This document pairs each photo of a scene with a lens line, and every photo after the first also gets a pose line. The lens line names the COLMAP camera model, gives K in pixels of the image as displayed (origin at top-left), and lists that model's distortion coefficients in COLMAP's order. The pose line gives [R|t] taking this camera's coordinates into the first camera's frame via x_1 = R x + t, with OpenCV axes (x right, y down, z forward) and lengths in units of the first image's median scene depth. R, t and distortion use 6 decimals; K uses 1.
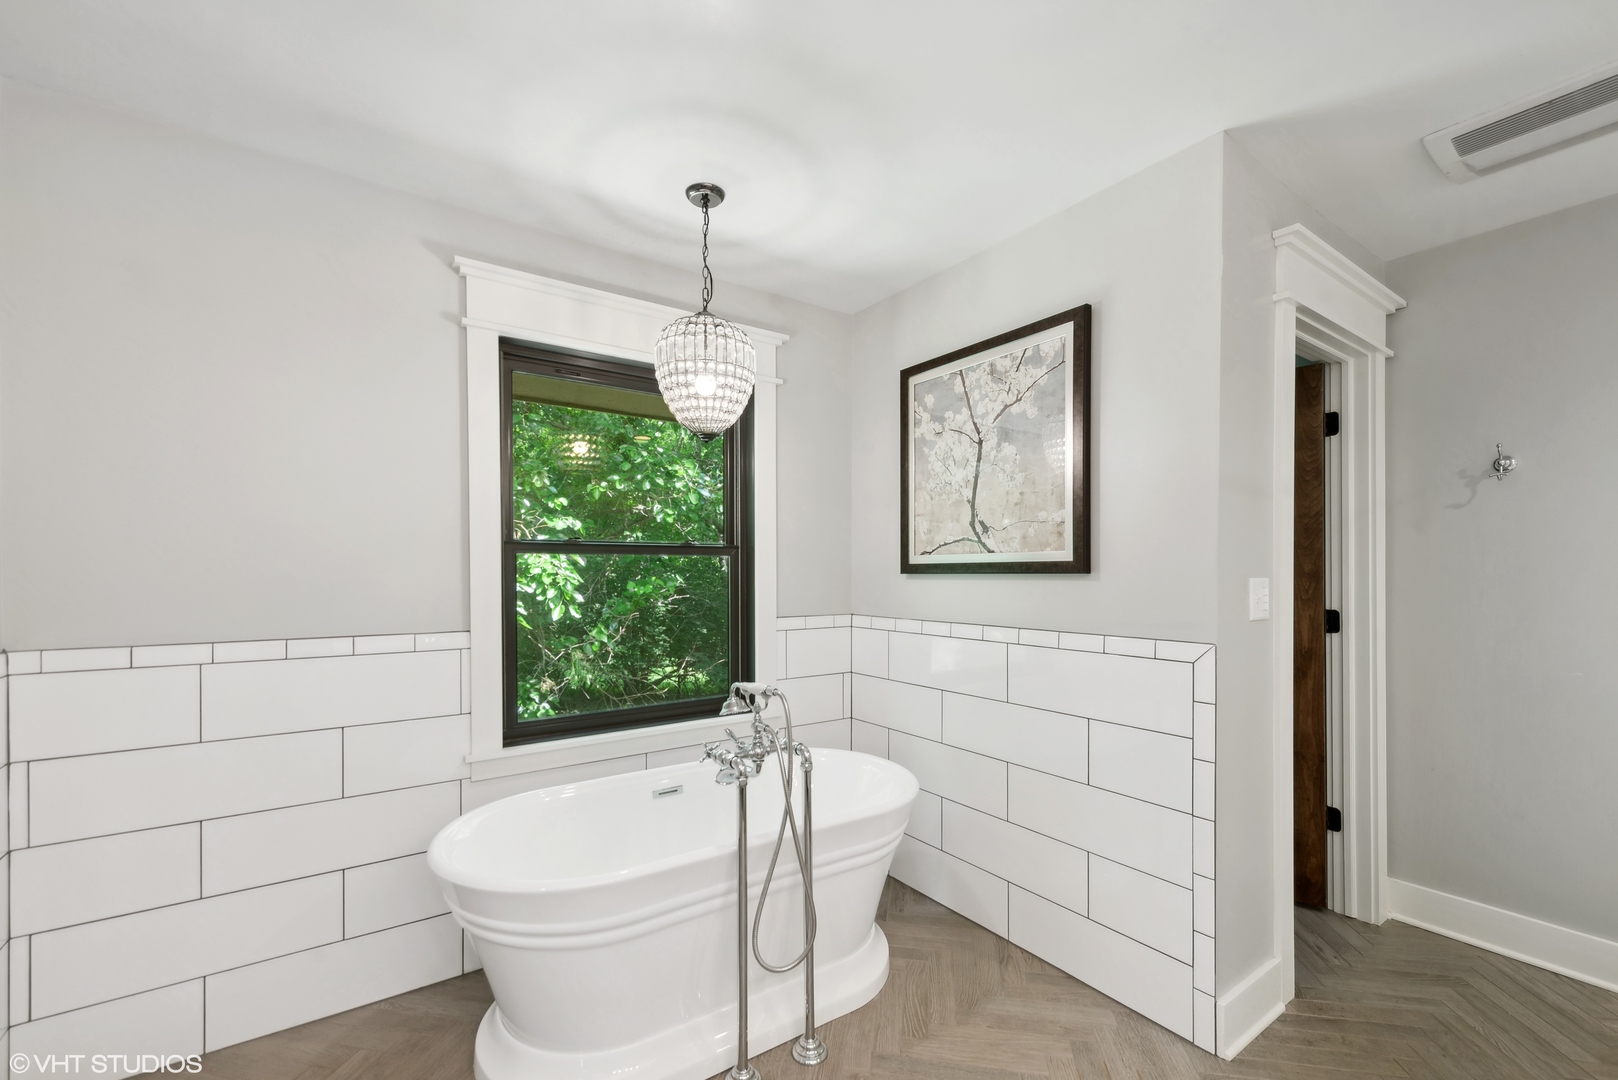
lens RADIAL K [[663.4, 0, 783.3], [0, 663.4, 576.0], [0, 0, 1]] dist [0.008725, -0.000722]
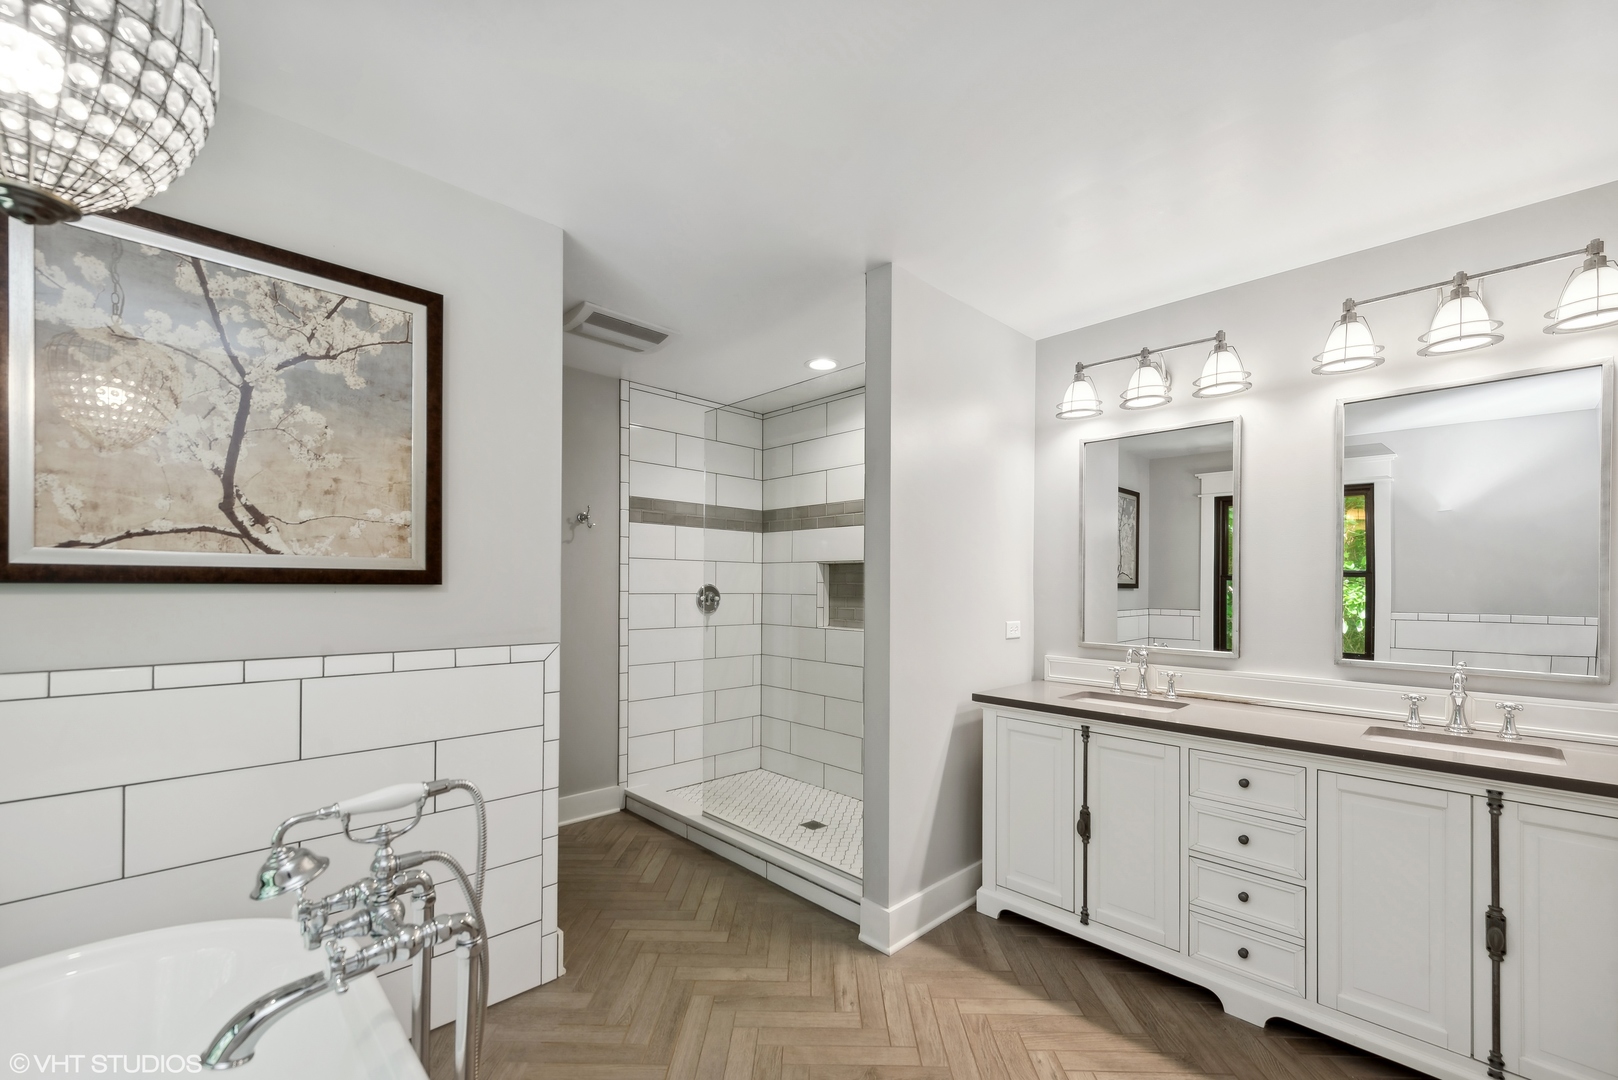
lens RADIAL K [[663.4, 0, 794.1], [0, 663.4, 581.2], [0, 0, 1]] dist [0.008725, -0.000722]
pose [[-0.165565, 0.003208, 0.986194, -0.481934], [-0.004584, 0.999981, -0.004022, -0.006072], [-0.986188, -0.005187, -0.165548, 0.589117]]
